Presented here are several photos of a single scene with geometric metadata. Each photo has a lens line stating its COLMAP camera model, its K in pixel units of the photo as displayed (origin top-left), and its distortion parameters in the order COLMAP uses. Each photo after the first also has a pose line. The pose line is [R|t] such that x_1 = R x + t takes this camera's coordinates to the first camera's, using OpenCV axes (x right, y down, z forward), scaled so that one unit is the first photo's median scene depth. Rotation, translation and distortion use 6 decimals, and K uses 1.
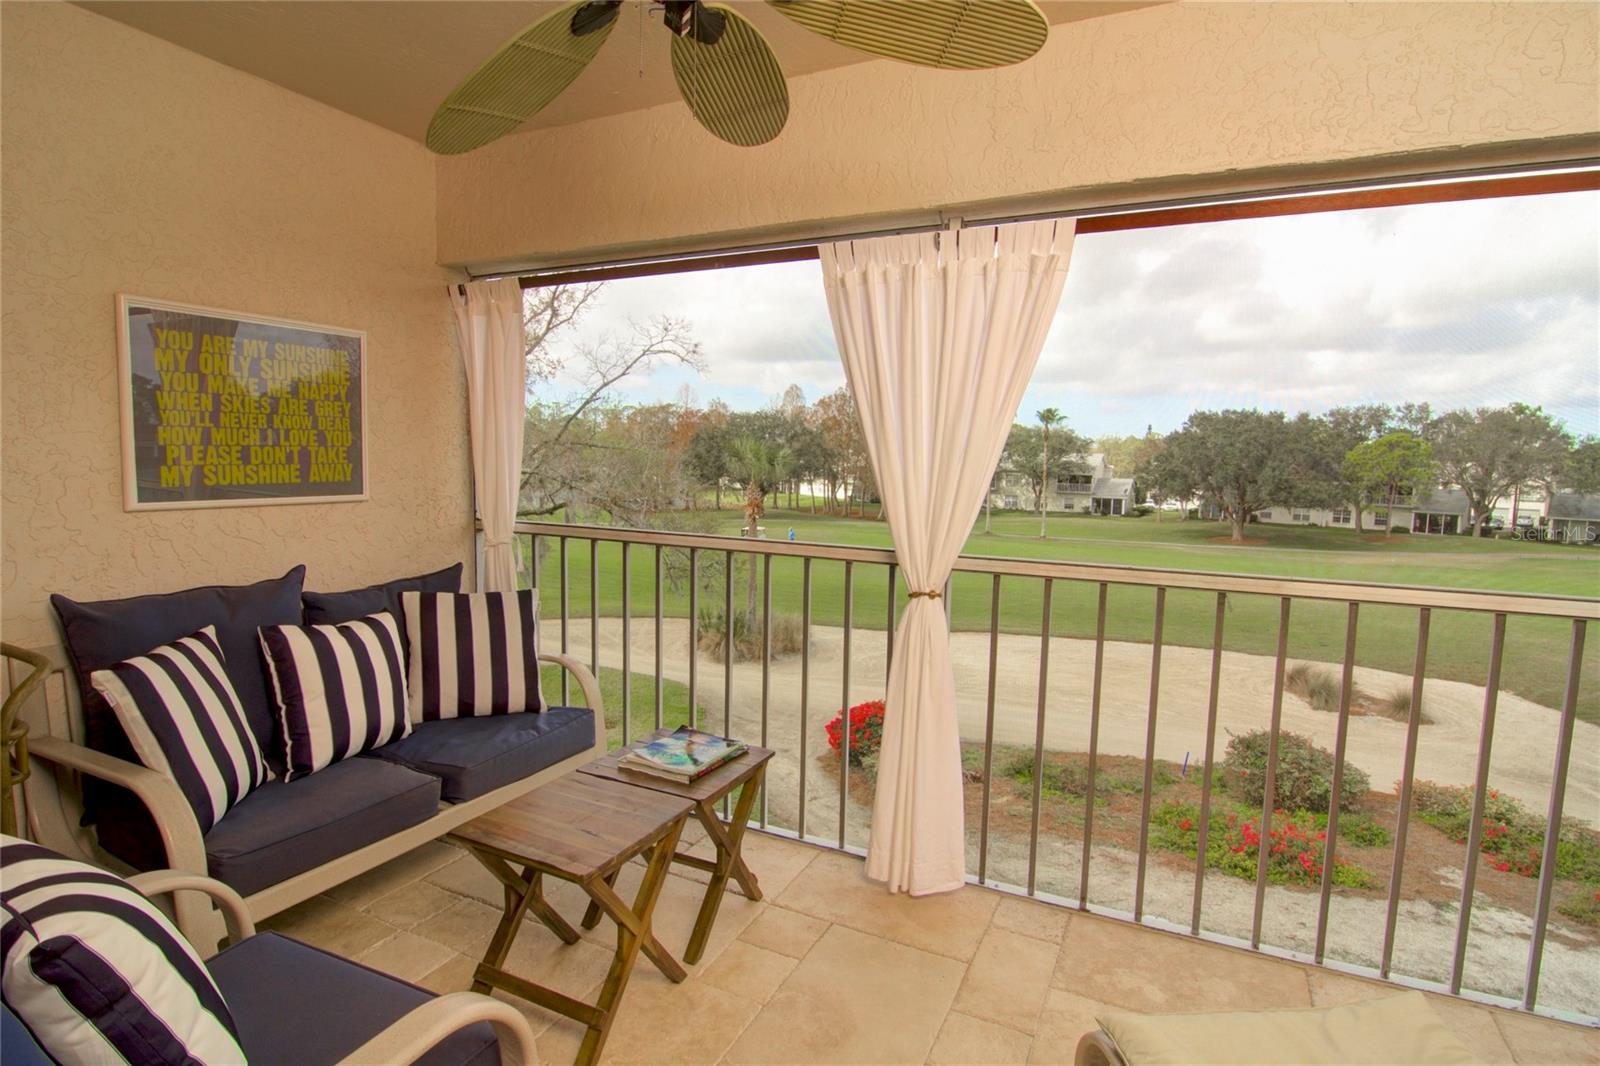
lens RADIAL K [[808.1, 0, 796.5], [0, 808.1, 546.5], [0, 0, 1]] dist [-0.000498, -0.000849]
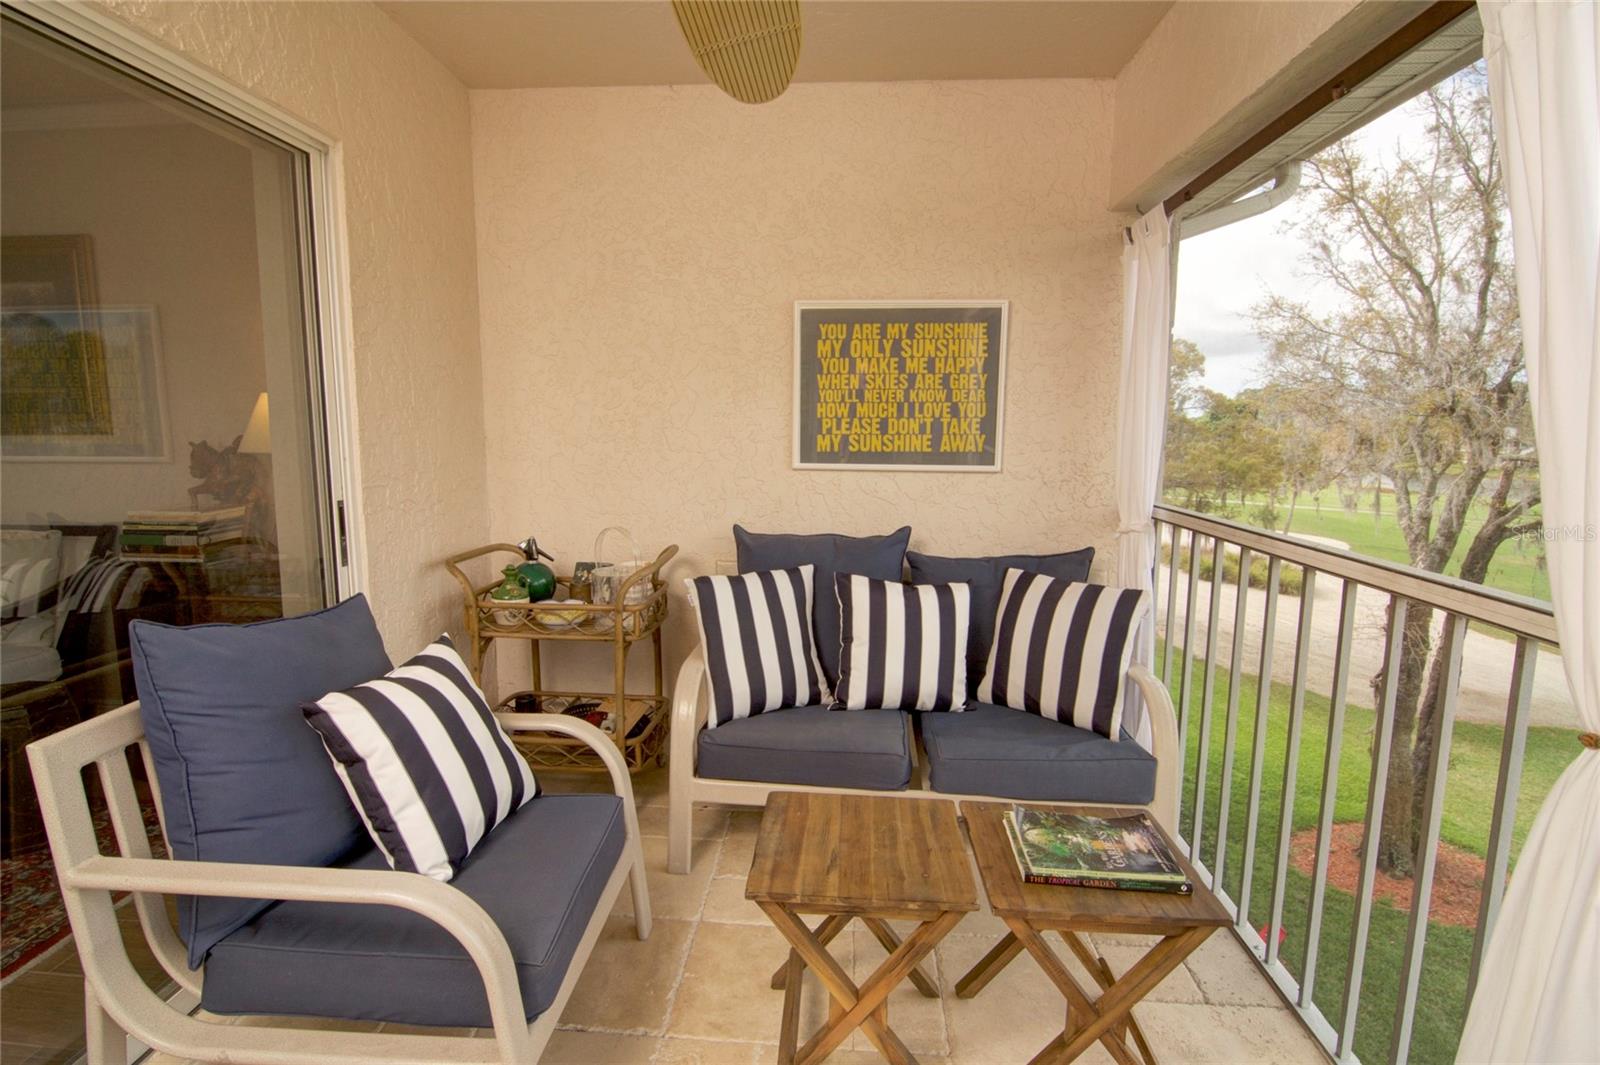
lens RADIAL K [[808.1, 0, 796.5], [0, 808.1, 546.0], [0, 0, 1]] dist [-0.000498, -0.000849]
pose [[0.374942, 0.121857, -0.919005, 0.344537], [-0.107261, 0.990368, 0.087558, -0.031010], [0.920822, 0.065744, 0.384401, 0.448443]]
